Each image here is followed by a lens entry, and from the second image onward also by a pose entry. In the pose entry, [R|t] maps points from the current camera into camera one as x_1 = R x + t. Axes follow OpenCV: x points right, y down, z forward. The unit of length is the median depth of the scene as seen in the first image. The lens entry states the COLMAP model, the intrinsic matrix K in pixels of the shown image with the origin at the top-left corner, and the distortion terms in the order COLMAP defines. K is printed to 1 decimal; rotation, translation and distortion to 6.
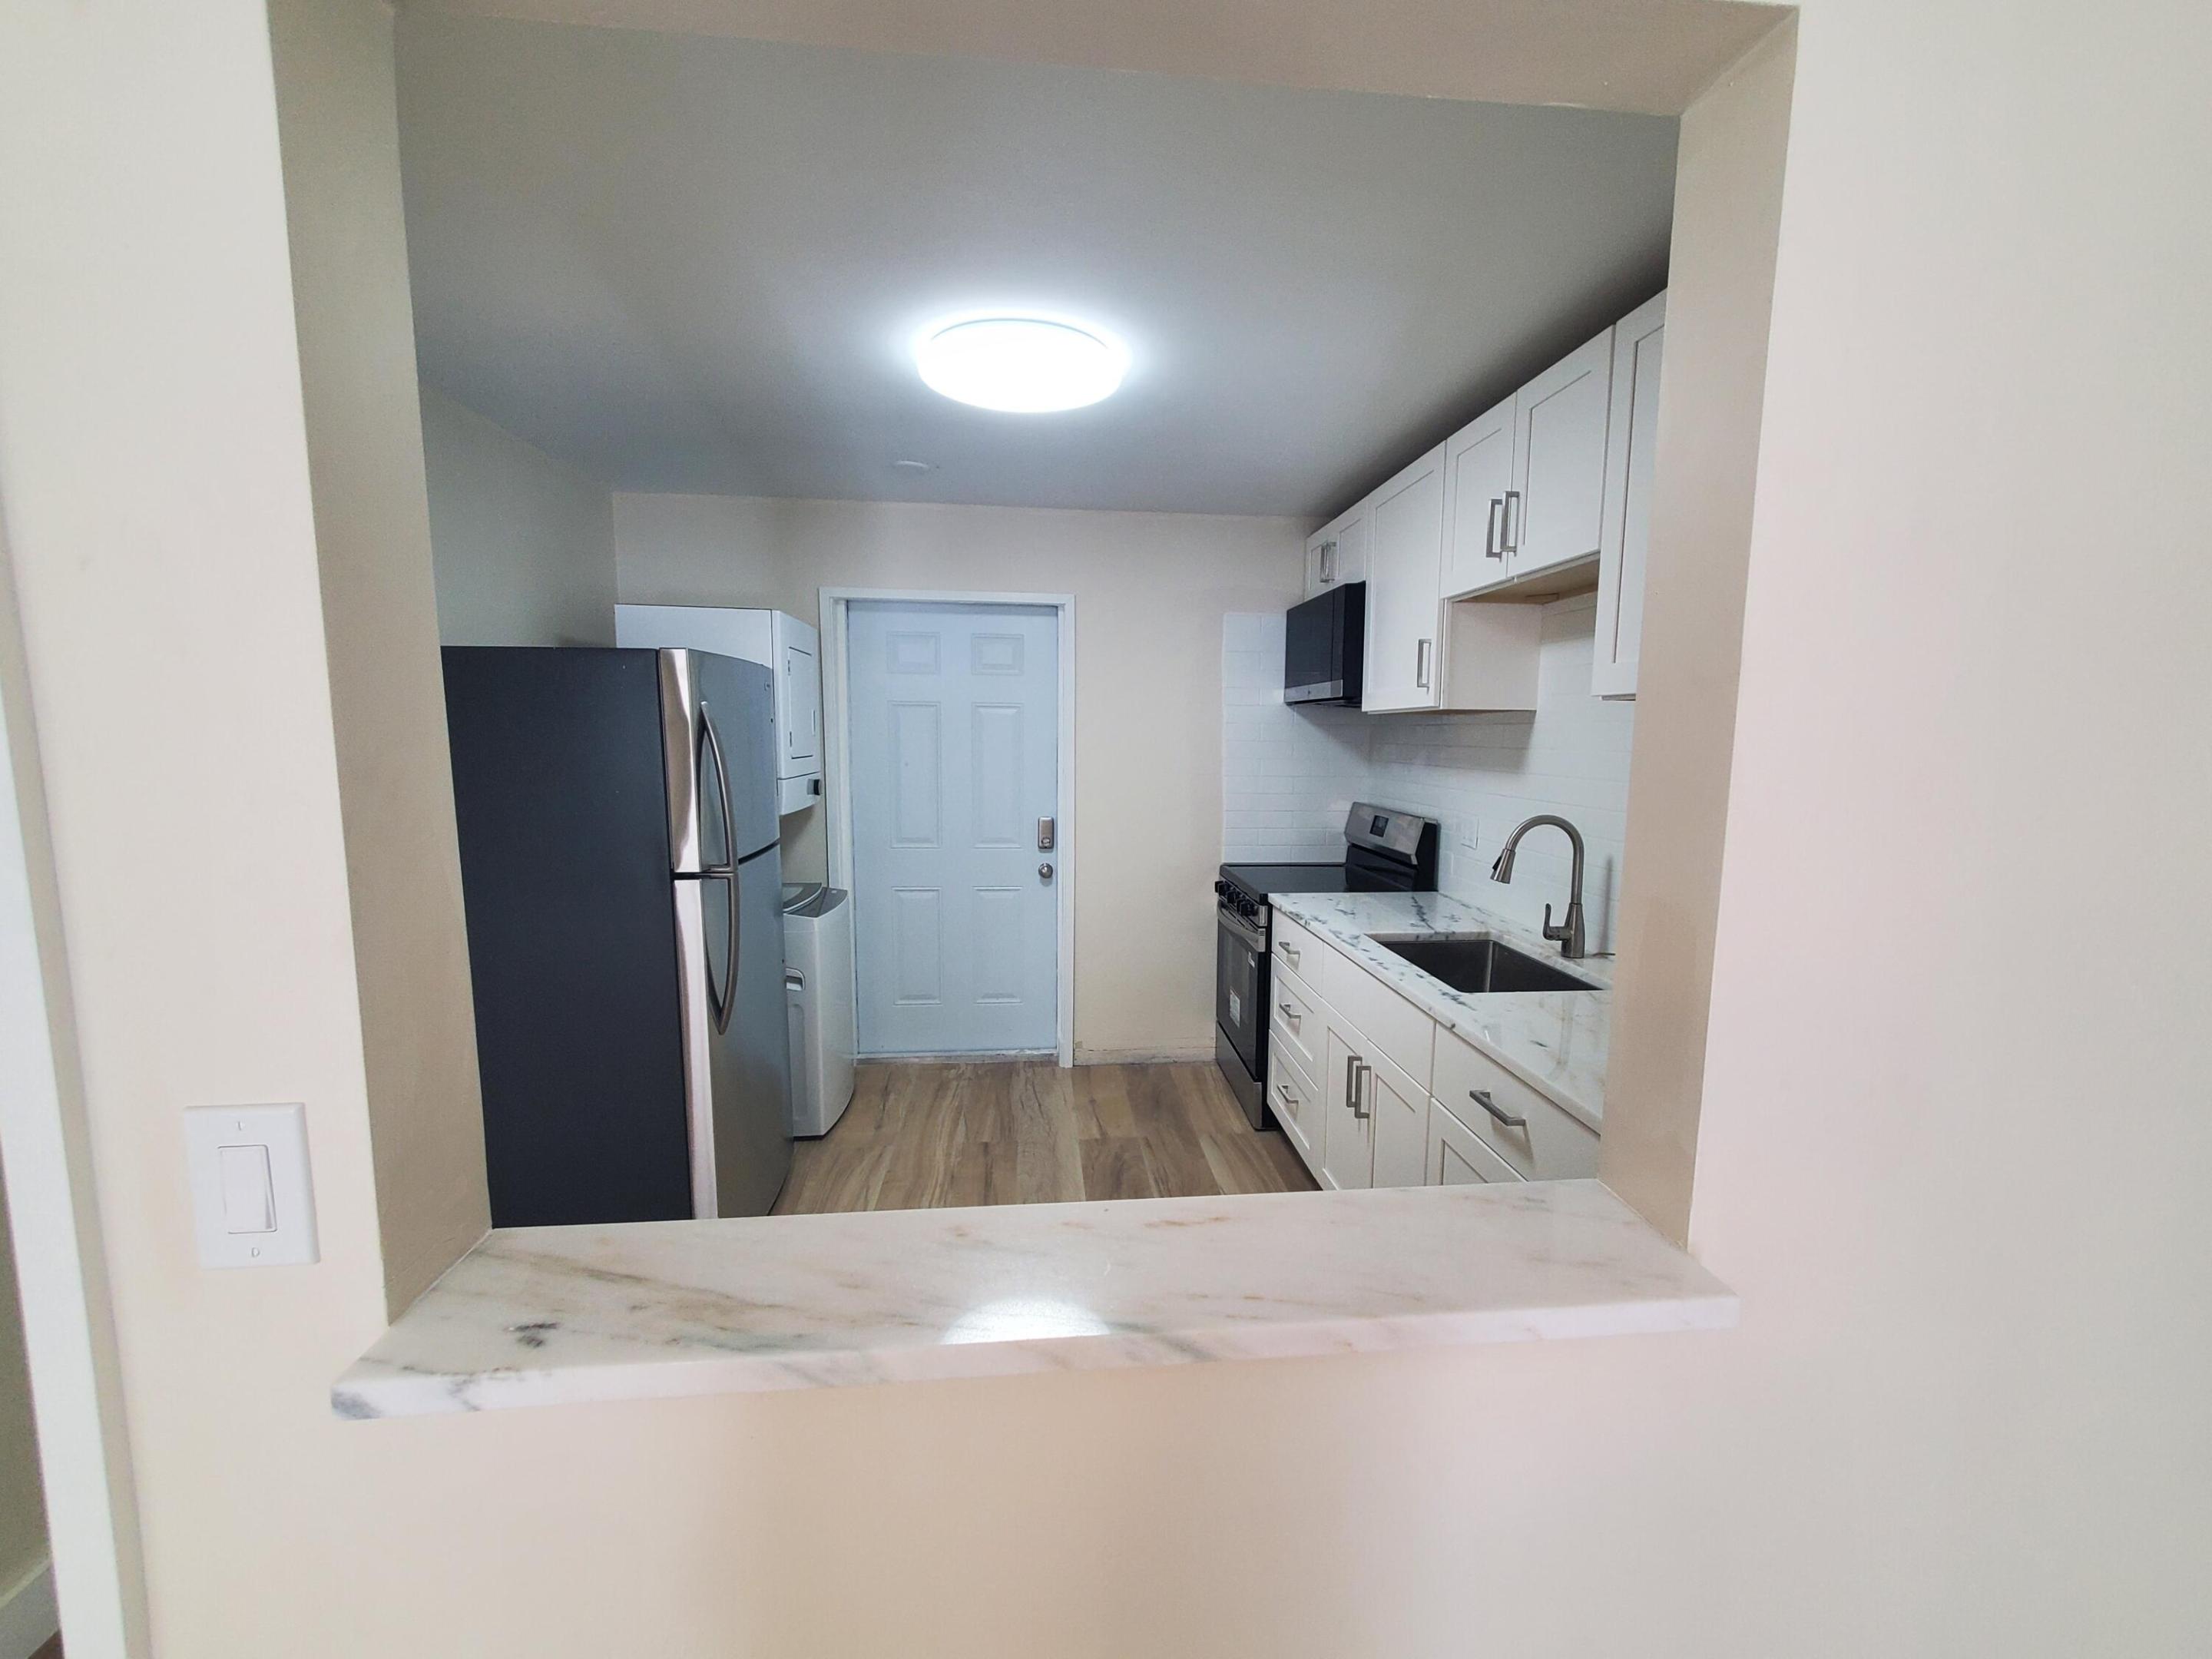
lens RADIAL K [[898.1, 0, 1106.0], [0, 898.1, 829.5], [0, 0, 1]] dist [-0.000188, 0.000132]
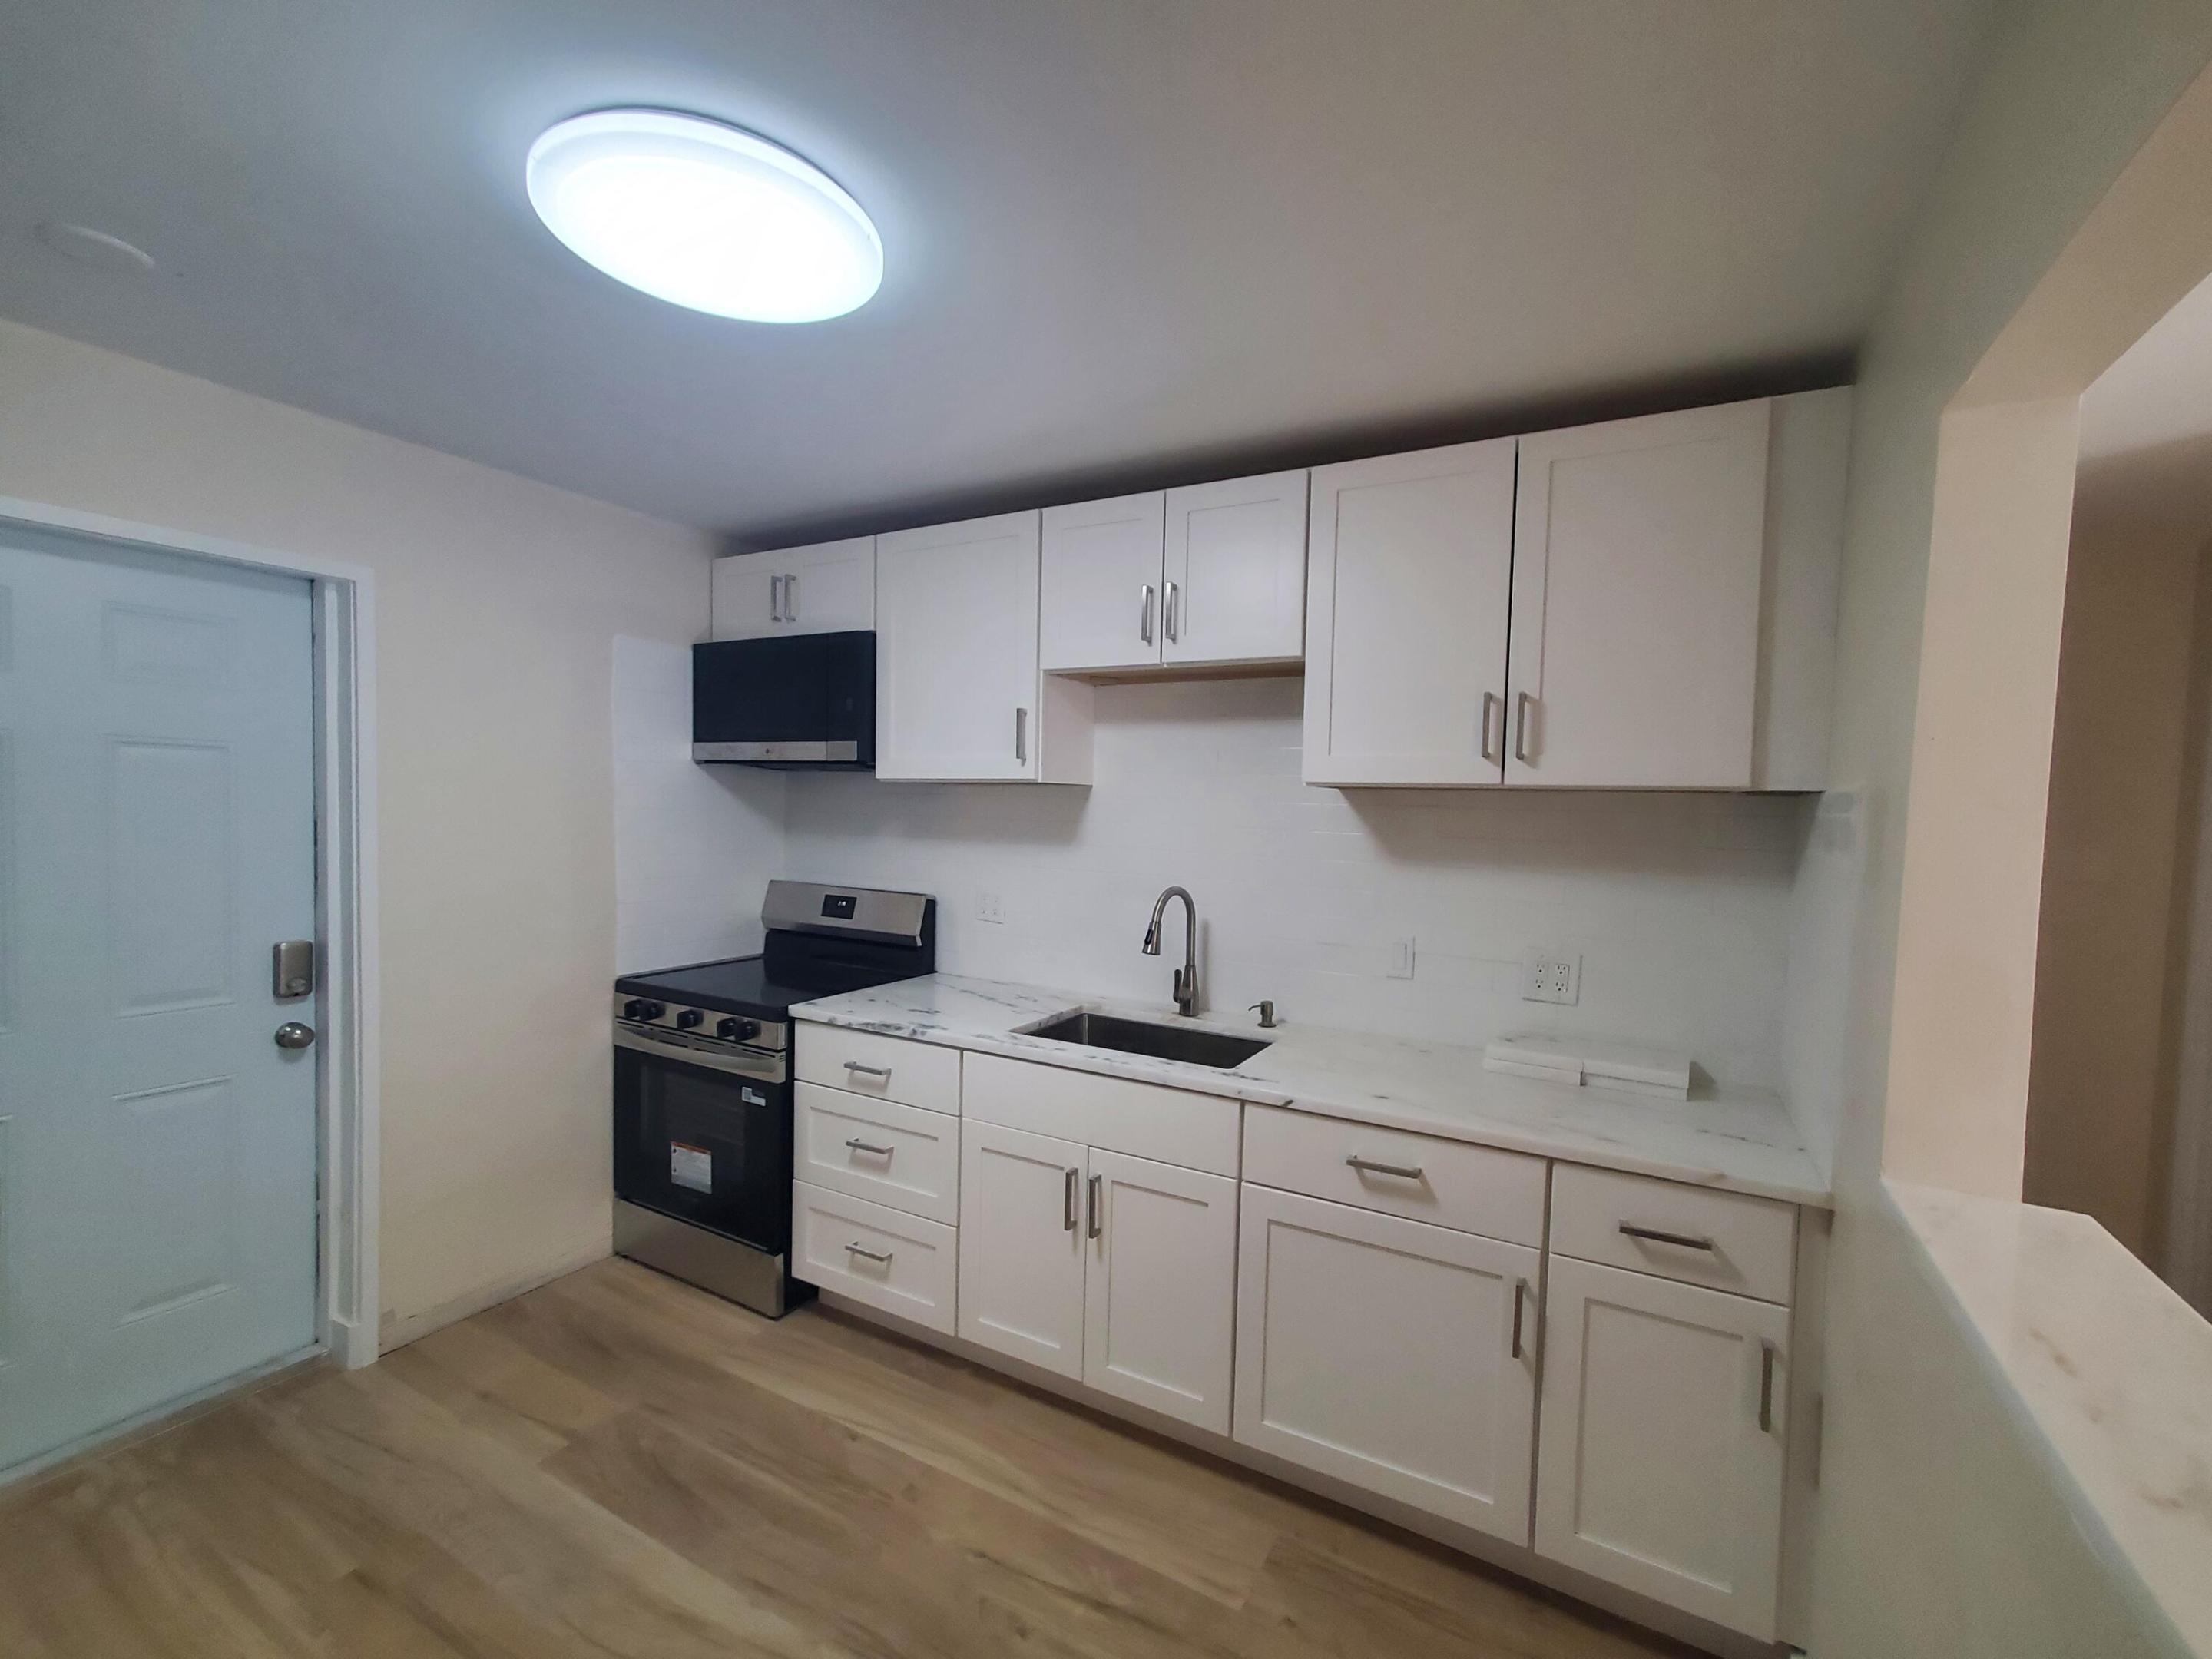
lens RADIAL K [[925.8, 0, 1106.0], [0, 925.8, 829.5], [0, 0, 1]] dist [0.002449, 0.001006]
pose [[0.575822, -0.016413, 0.817410, -0.311151], [0.067935, 0.997301, -0.027832, -0.039837], [-0.814748, 0.071557, 0.575383, 0.288851]]
